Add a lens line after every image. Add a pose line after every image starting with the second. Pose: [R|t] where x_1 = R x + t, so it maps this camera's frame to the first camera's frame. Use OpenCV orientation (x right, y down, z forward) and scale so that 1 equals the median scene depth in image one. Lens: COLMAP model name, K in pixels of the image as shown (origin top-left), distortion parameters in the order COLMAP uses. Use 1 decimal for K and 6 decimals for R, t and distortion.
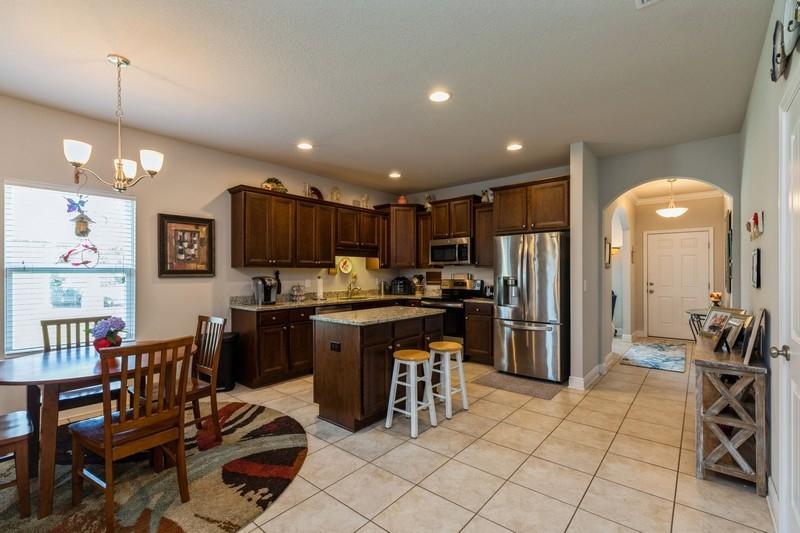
lens RADIAL K [[362.8, 0, 401.9], [0, 362.8, 274.3], [0, 0, 1]] dist [0.001318, -0.000043]
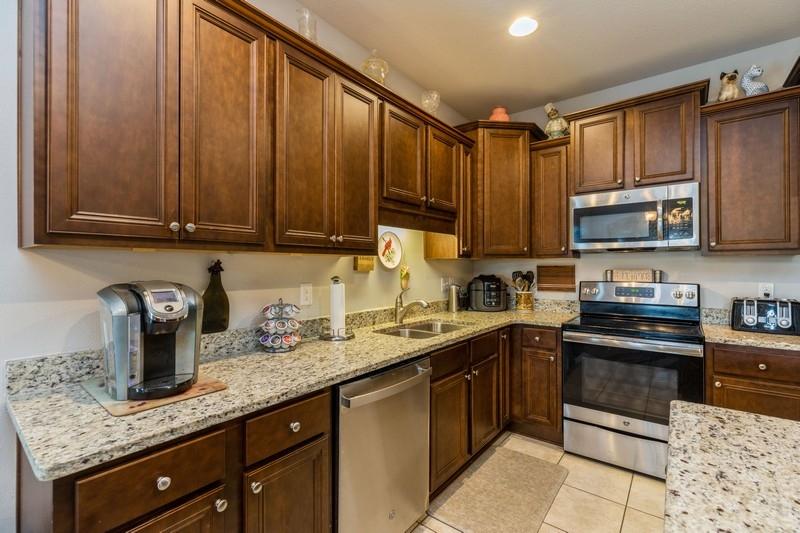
lens RADIAL K [[359.6, 0, 393.6], [0, 359.6, 266.6], [0, 0, 1]] dist [0.000294, 0.000126]
pose [[0.999830, 0.000804, 0.018399, -0.184757], [-0.000747, 0.999995, -0.003126, -0.004109], [-0.018401, 0.003112, 0.999826, 0.657389]]
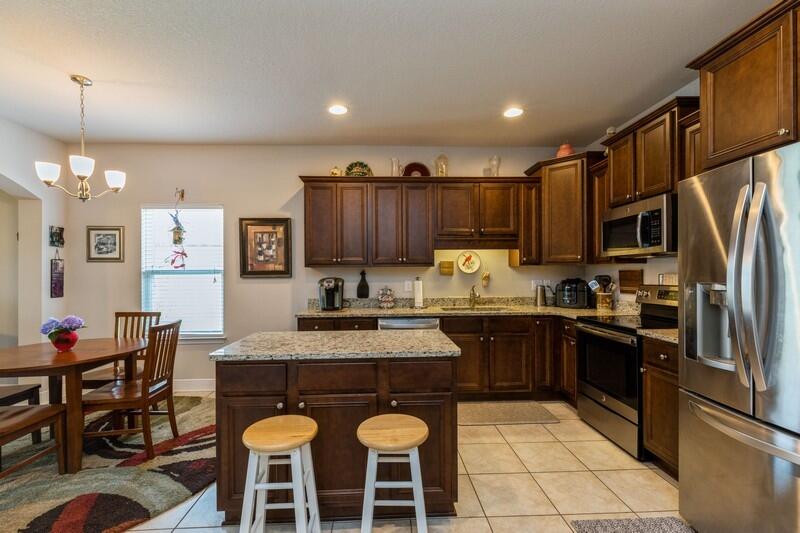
lens RADIAL K [[362.8, 0, 401.9], [0, 362.8, 274.3], [0, 0, 1]] dist [0.001318, -0.000043]
pose [[0.668585, 0.000172, -0.743635, 0.337380], [0.003060, 0.999991, 0.002983, -0.003353], [0.743629, -0.004270, 0.668579, 0.493105]]
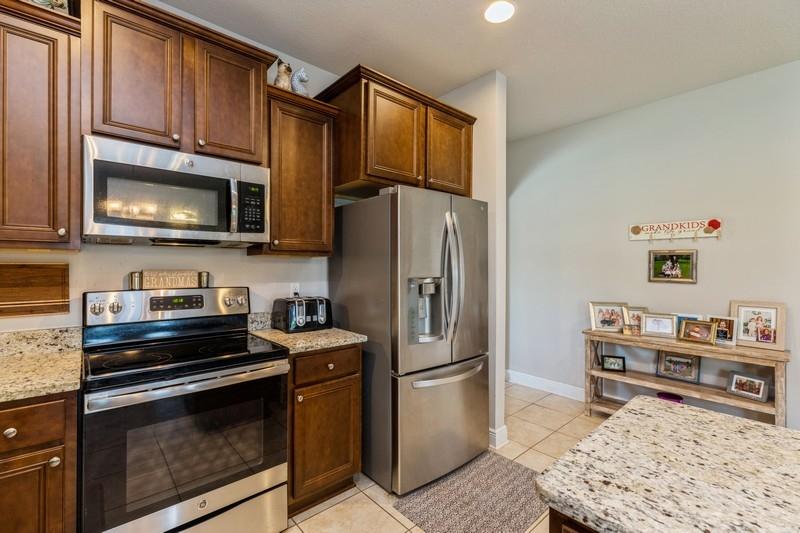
lens RADIAL K [[354.6, 0, 400.0], [0, 354.6, 266.5], [0, 0, 1]] dist [0.001358, 0.000018]
pose [[0.149049, 0.005075, 0.988817, -0.150559], [-0.000097, 0.999987, -0.005117, -0.004330], [-0.988830, 0.000667, 0.149048, 0.905290]]
